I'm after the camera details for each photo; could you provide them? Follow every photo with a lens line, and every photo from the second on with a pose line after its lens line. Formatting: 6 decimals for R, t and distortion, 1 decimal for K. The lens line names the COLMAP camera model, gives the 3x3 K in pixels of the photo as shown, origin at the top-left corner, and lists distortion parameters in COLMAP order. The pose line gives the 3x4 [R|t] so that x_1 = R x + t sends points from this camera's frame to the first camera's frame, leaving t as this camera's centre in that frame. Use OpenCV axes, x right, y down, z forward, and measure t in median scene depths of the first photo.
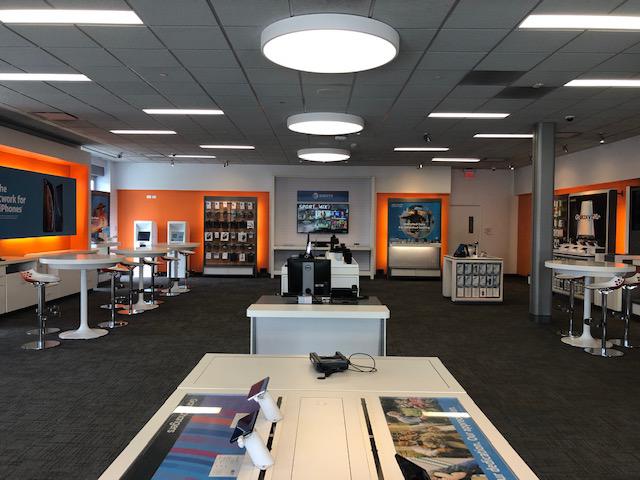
lens RADIAL K [[509.3, 0, 319.5], [0, 509.3, 238.1], [0, 0, 1]] dist [0.022135, 0.003348]
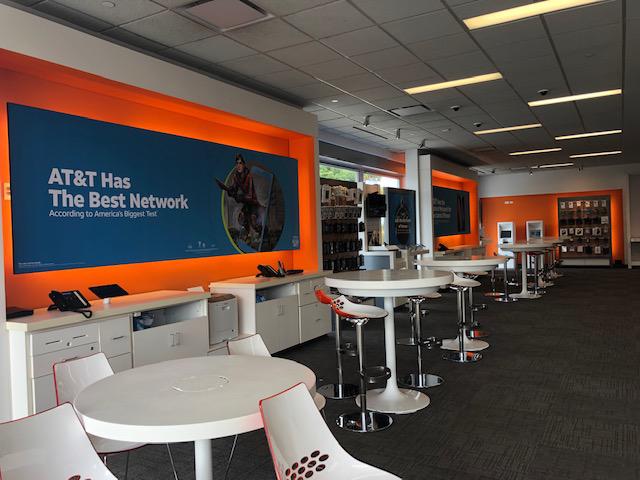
lens RADIAL K [[509.3, 0, 325.1], [0, 509.3, 238.2], [0, 0, 1]] dist [0.022135, 0.003348]
pose [[0.865440, -0.038714, -0.499515, -0.108423], [0.032692, 0.999249, -0.020805, 0.016503], [0.499945, 0.001675, 0.866056, -0.276898]]
